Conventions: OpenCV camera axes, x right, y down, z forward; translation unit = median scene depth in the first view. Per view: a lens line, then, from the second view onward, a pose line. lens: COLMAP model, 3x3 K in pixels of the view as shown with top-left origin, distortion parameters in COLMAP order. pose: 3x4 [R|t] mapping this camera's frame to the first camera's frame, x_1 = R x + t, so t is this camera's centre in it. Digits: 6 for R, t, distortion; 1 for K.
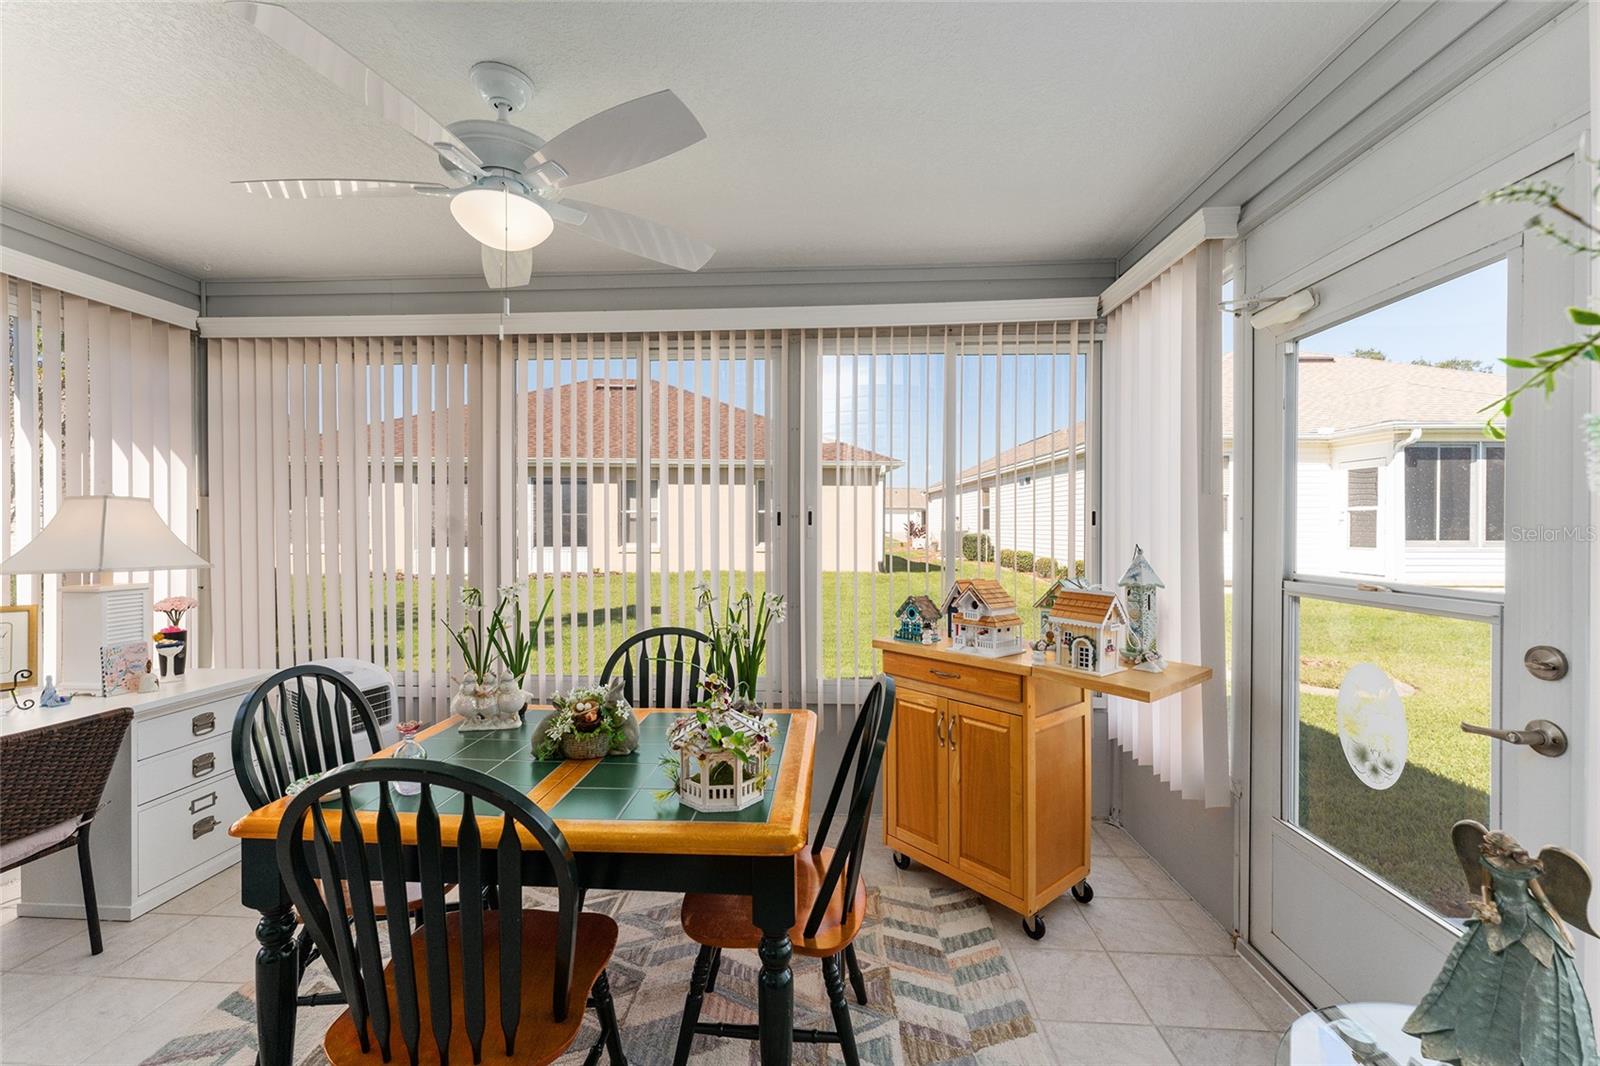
lens RADIAL K [[641.5, 0, 790.7], [0, 641.5, 537.4], [0, 0, 1]] dist [0.002824, -0.000363]
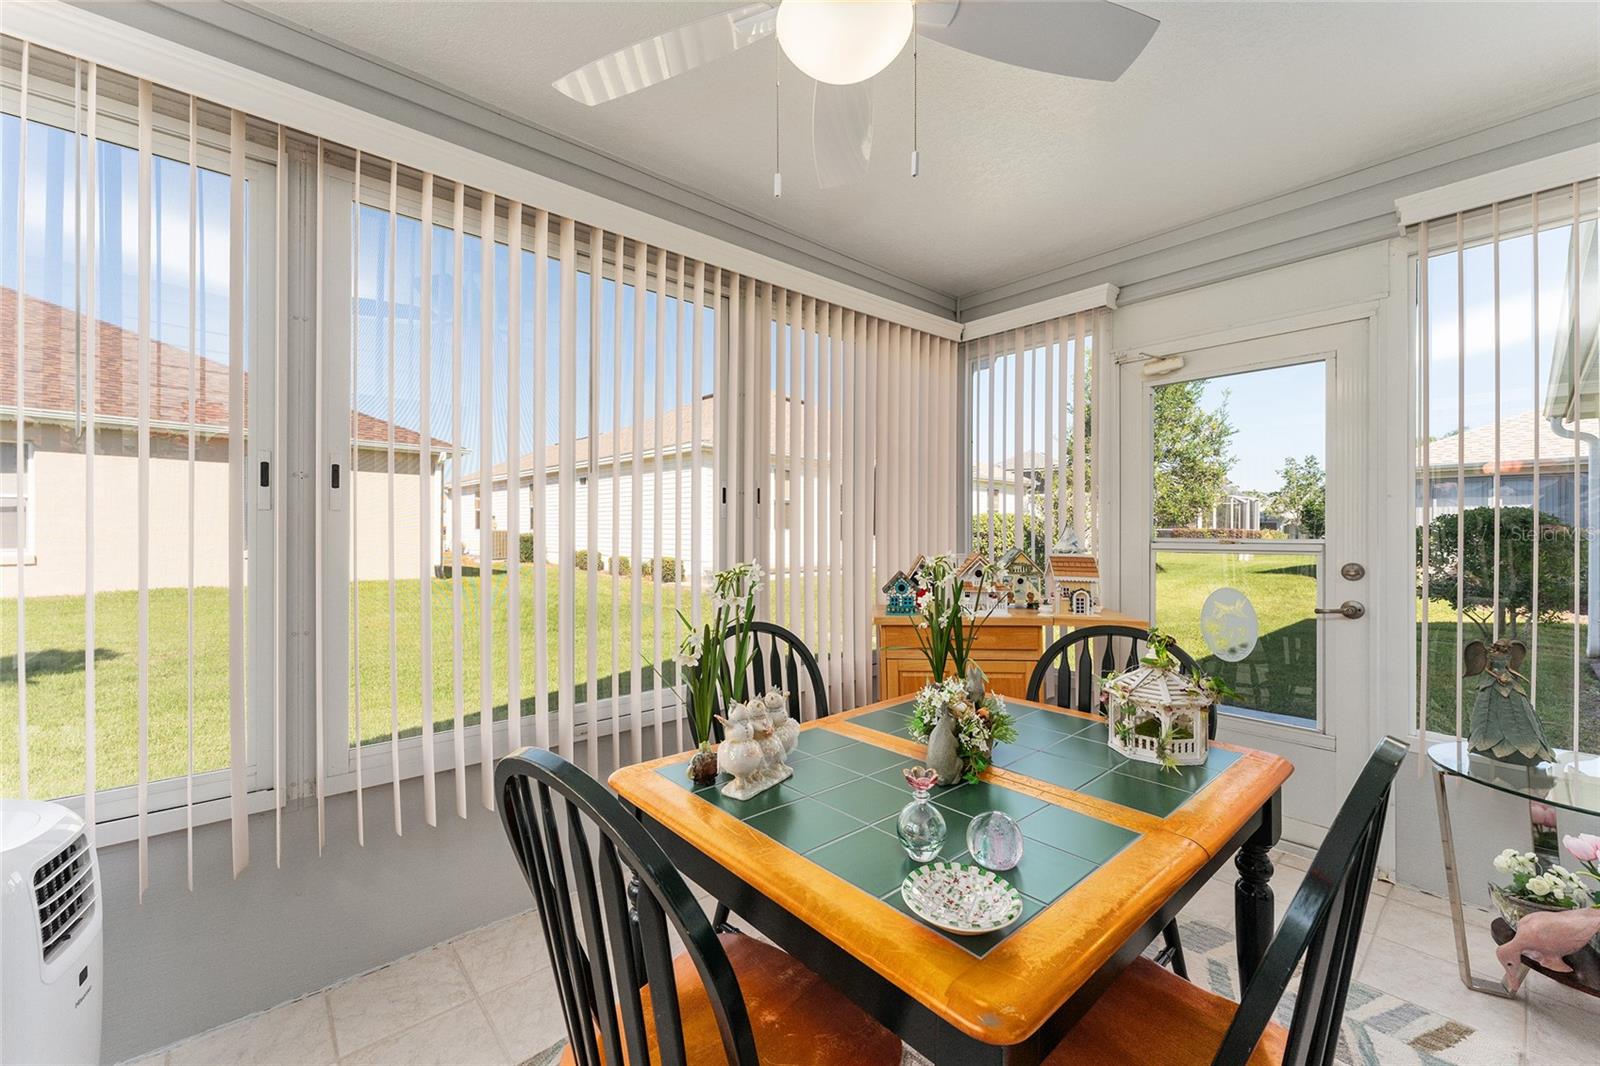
lens RADIAL K [[641.5, 0, 792.4], [0, 641.5, 528.4], [0, 0, 1]] dist [0.002824, -0.000363]
pose [[0.709749, 0.004228, 0.704442, -0.659479], [0.009960, 0.999822, -0.016036, 0.036427], [-0.704384, 0.018397, 0.709580, 0.378018]]
